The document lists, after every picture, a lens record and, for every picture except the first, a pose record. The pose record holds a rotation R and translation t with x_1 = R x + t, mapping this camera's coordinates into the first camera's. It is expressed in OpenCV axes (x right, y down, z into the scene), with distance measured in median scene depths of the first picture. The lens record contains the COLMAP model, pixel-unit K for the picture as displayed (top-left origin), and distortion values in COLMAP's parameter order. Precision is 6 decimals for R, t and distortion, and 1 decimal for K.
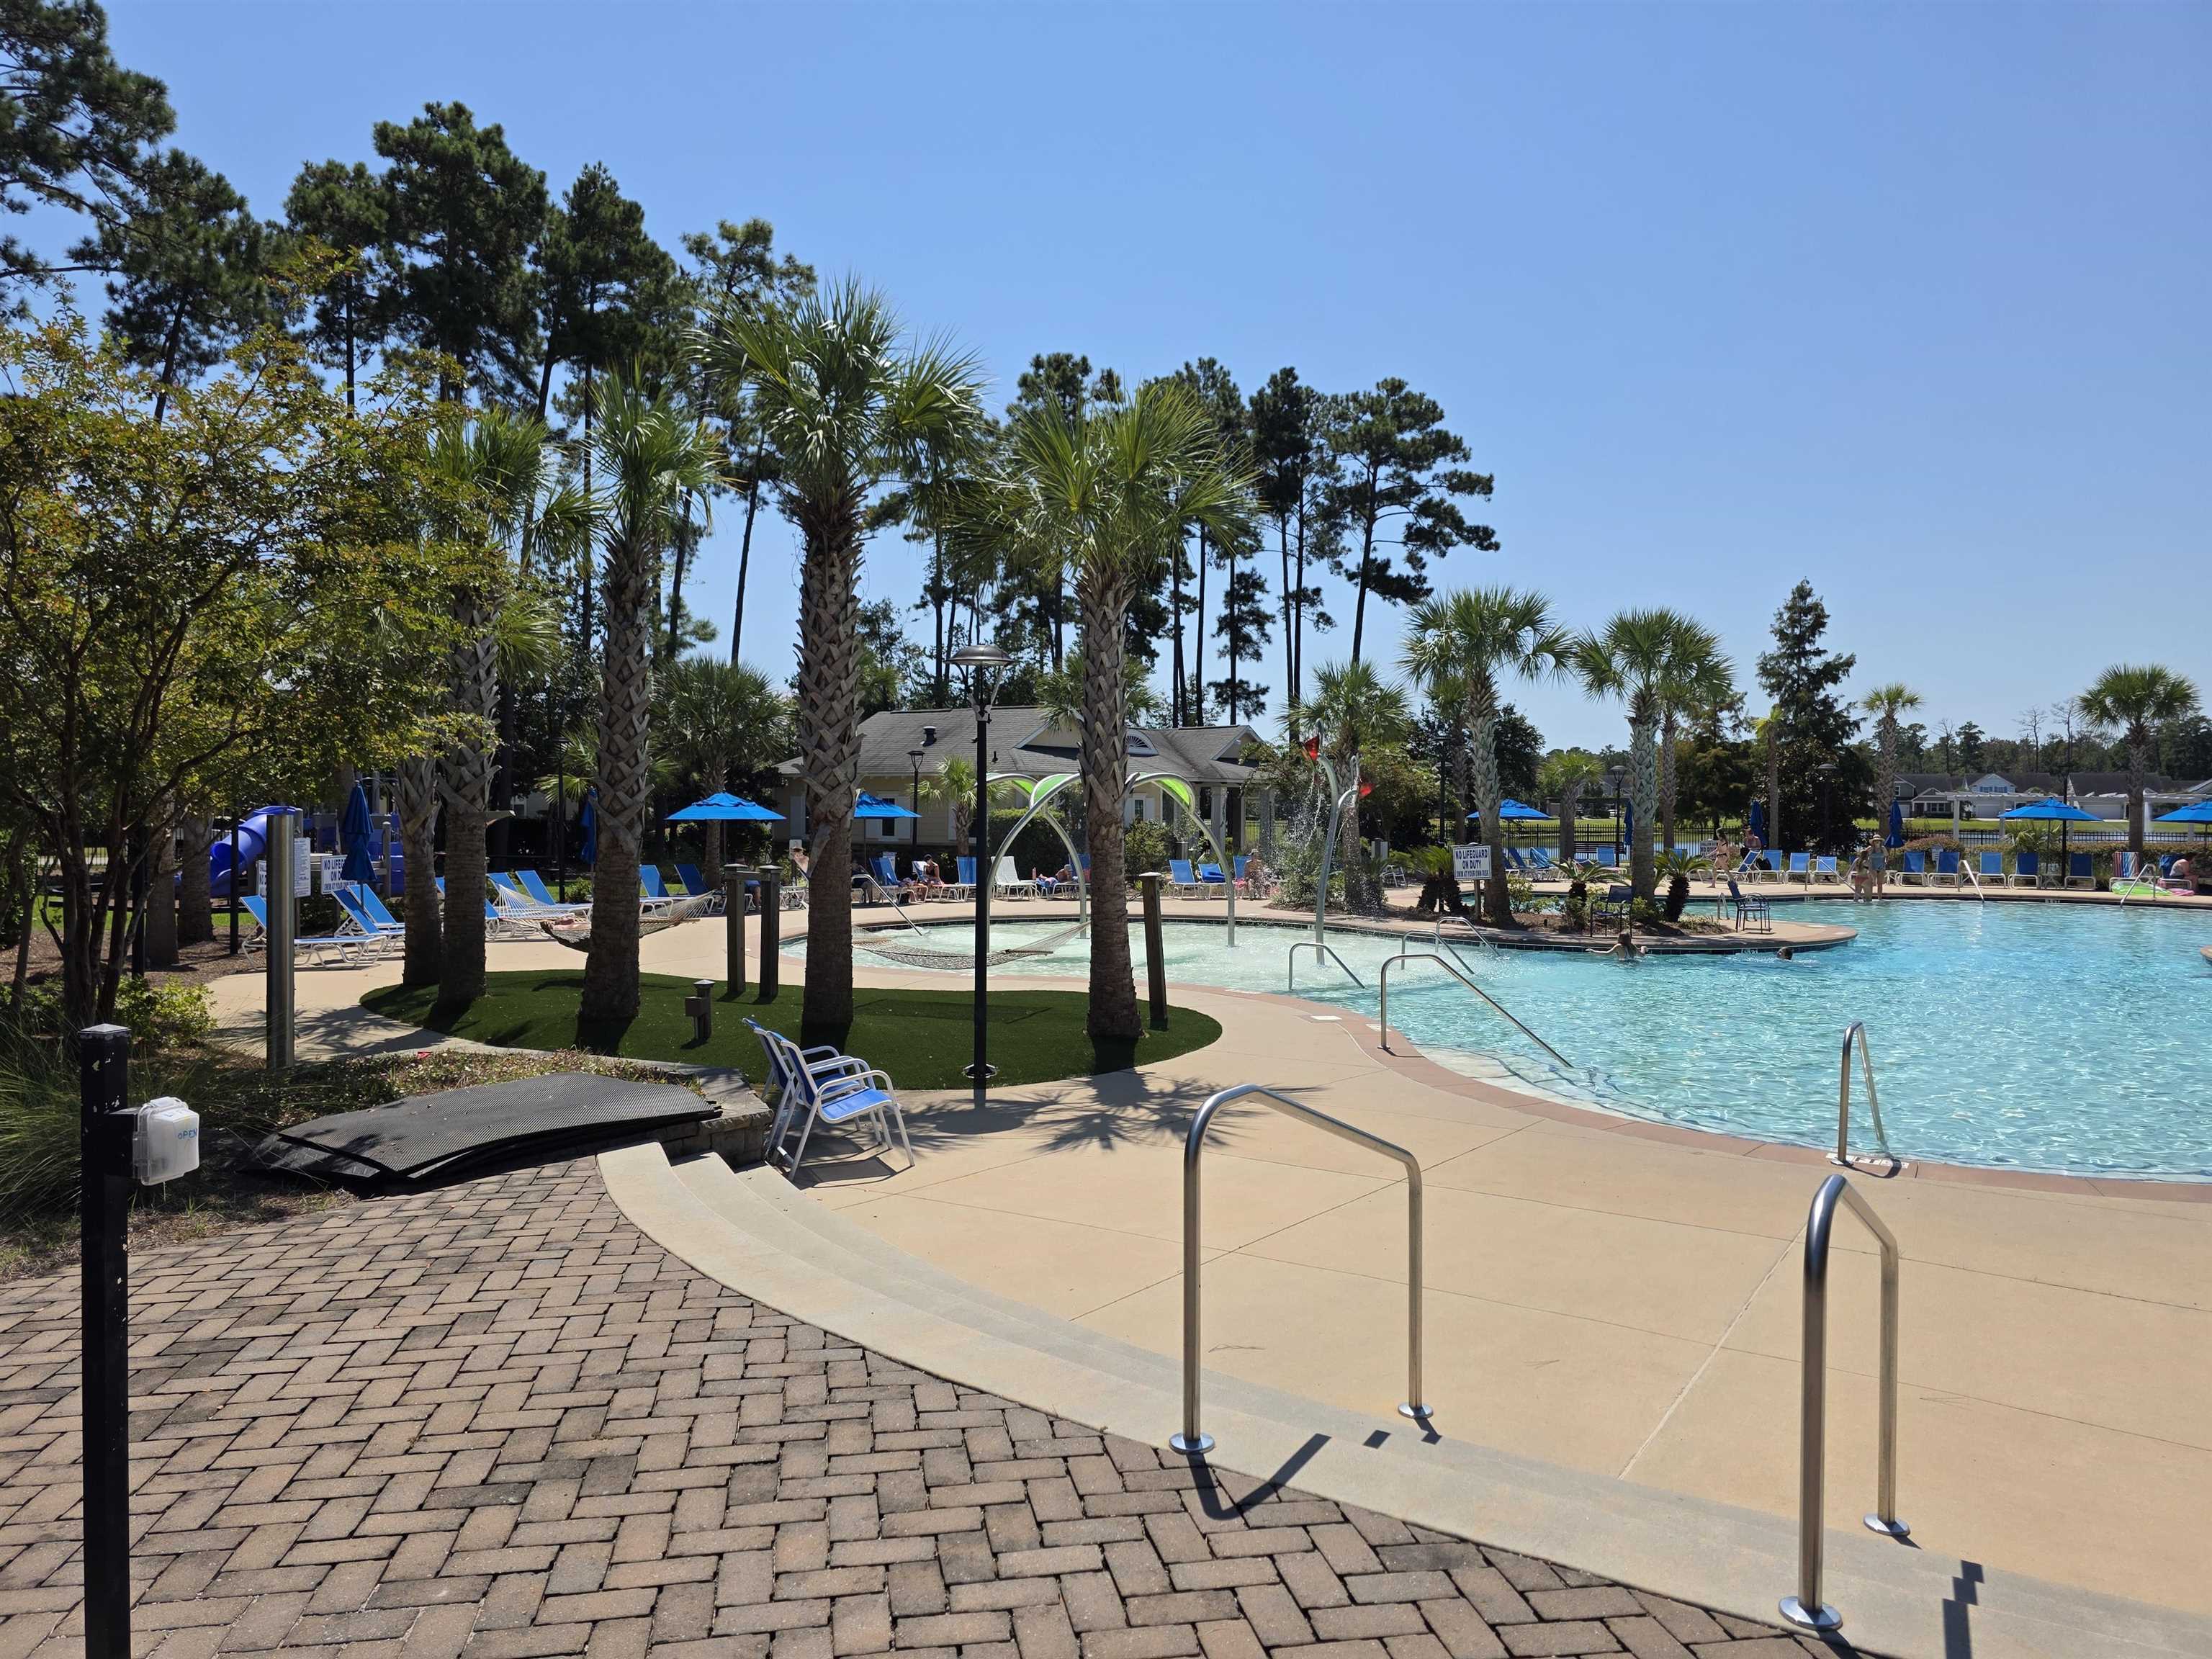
lens RADIAL K [[1477.2, 0, 1139.0], [0, 1477.2, 830.0], [0, 0, 1]] dist [0.060908, -0.054186]
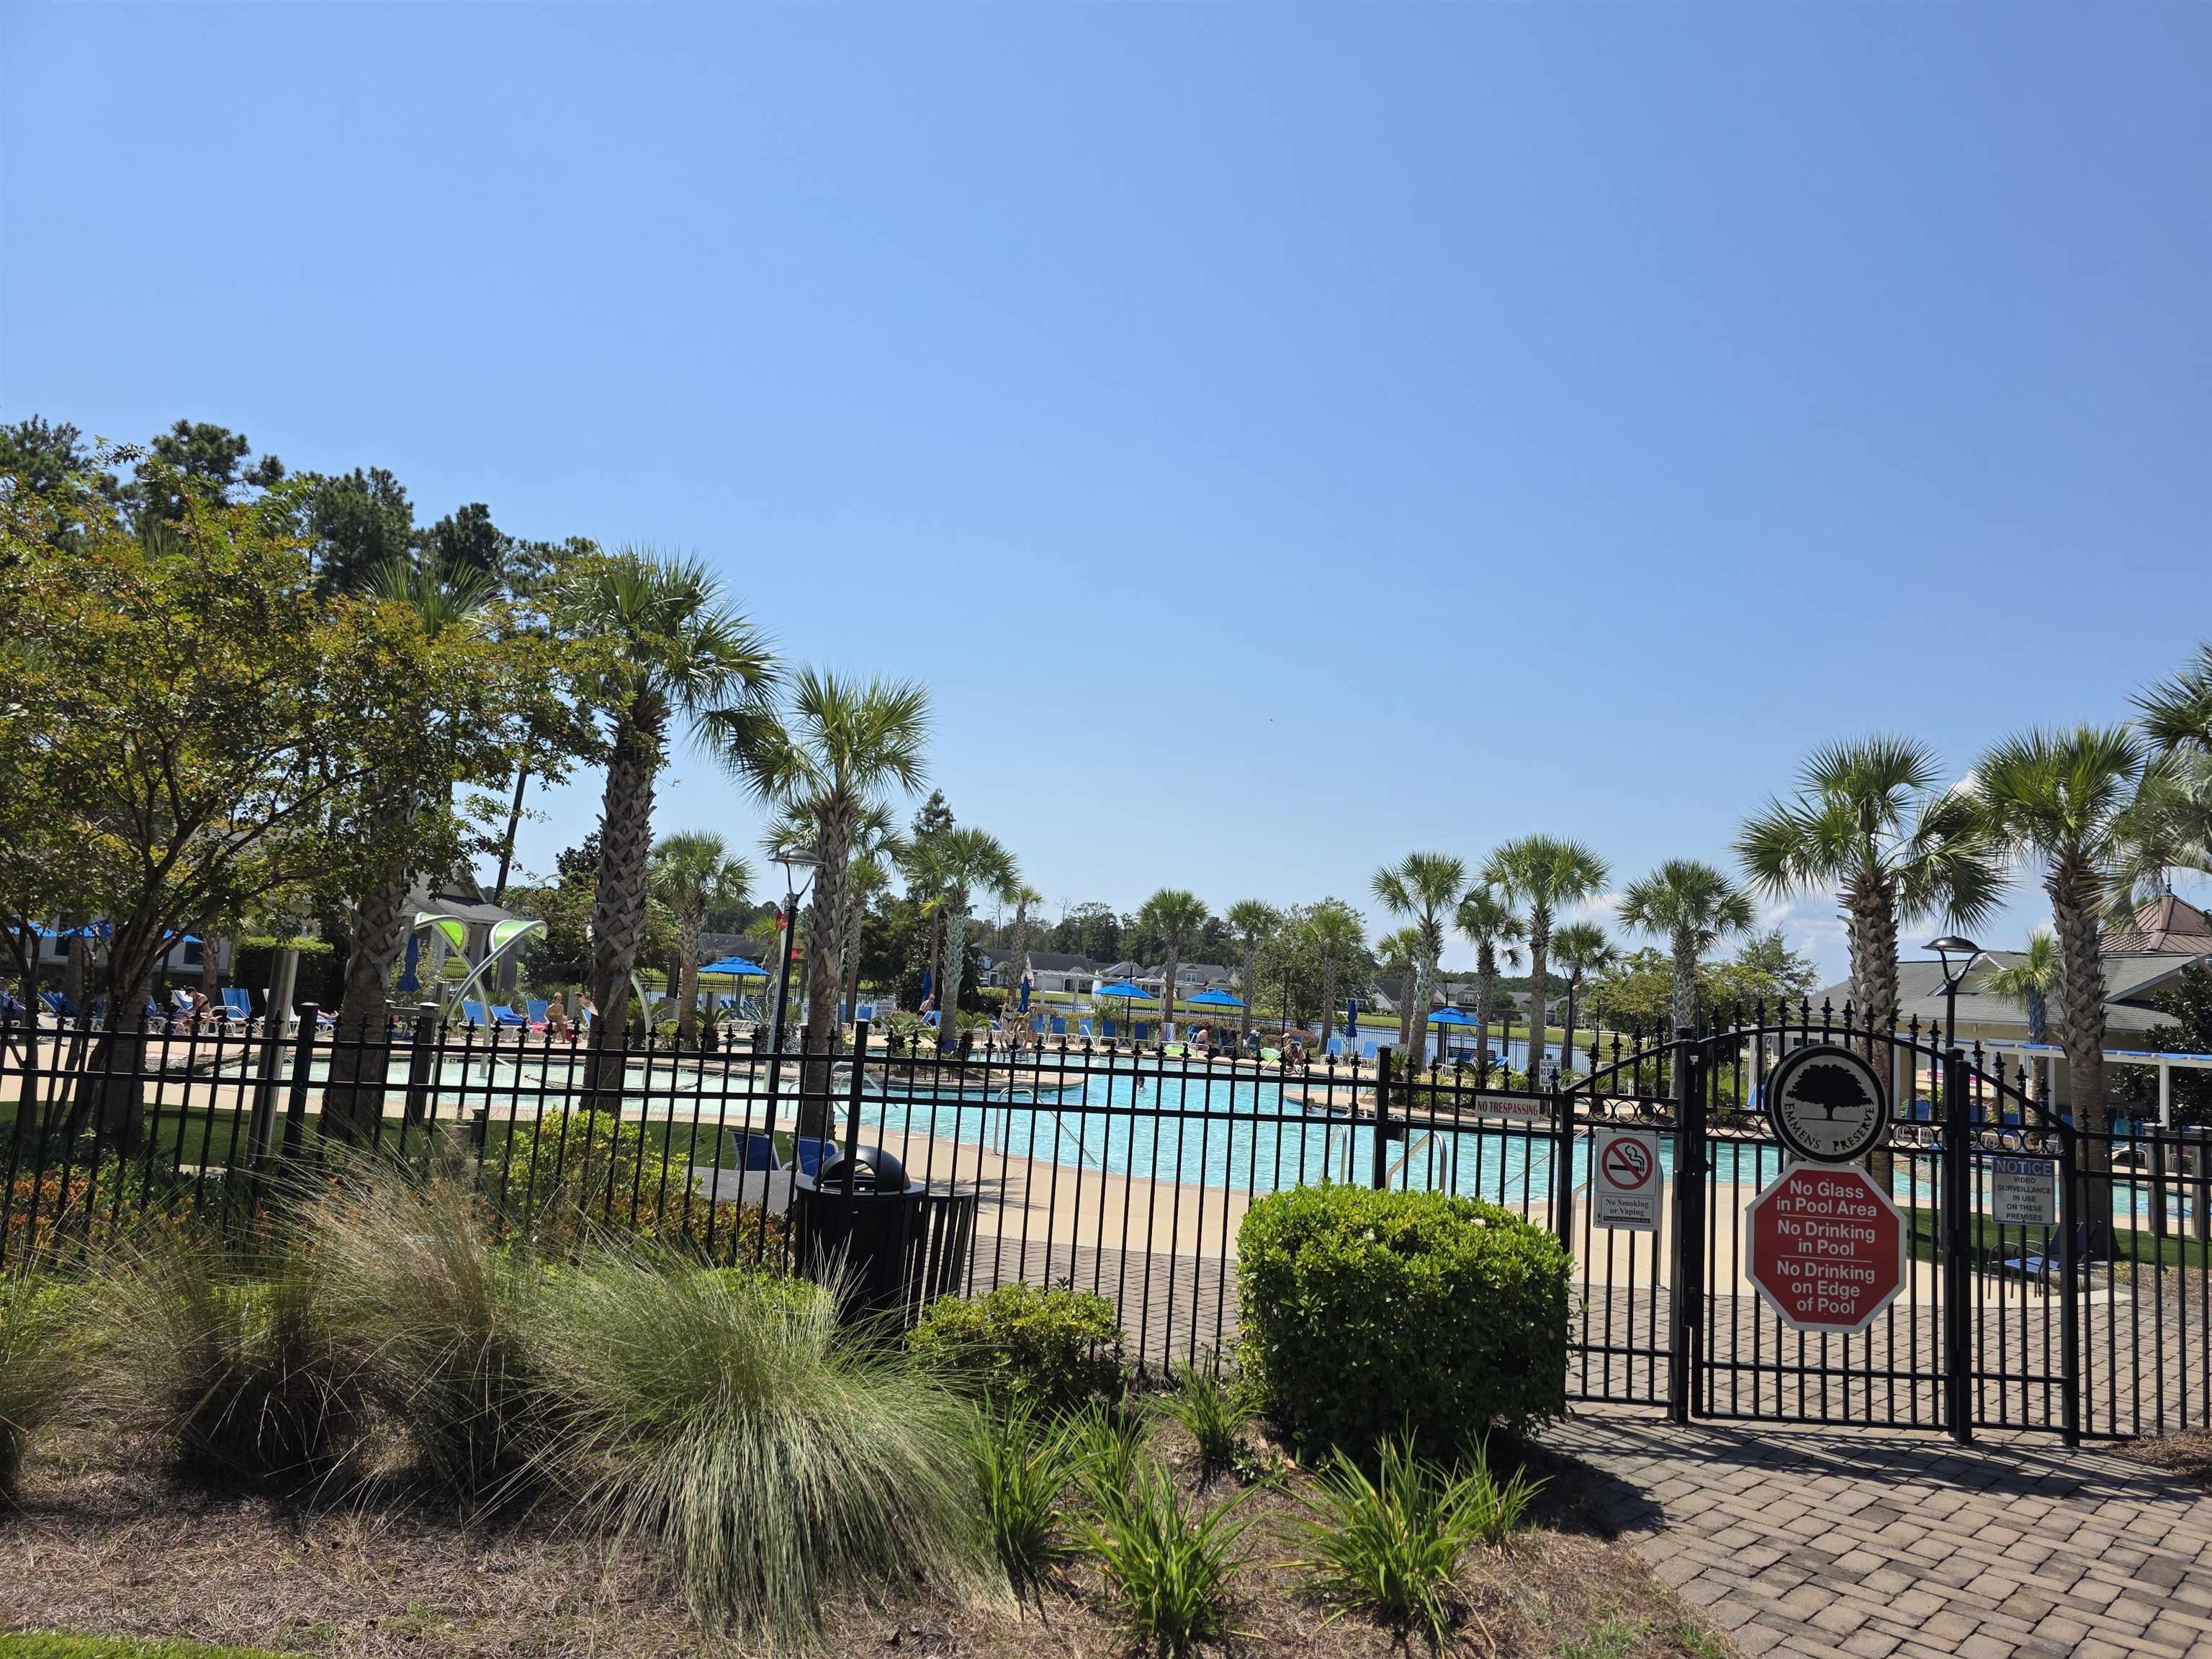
lens RADIAL K [[1493.3, 0, 1106.0], [0, 1493.3, 829.5], [0, 0, 1]] dist [0.064220, -0.068489]
pose [[0.803021, 0.113858, 0.584973, -0.128822], [-0.056380, 0.991691, -0.115625, -0.000455], [-0.593278, 0.059869, 0.802769, -0.049135]]
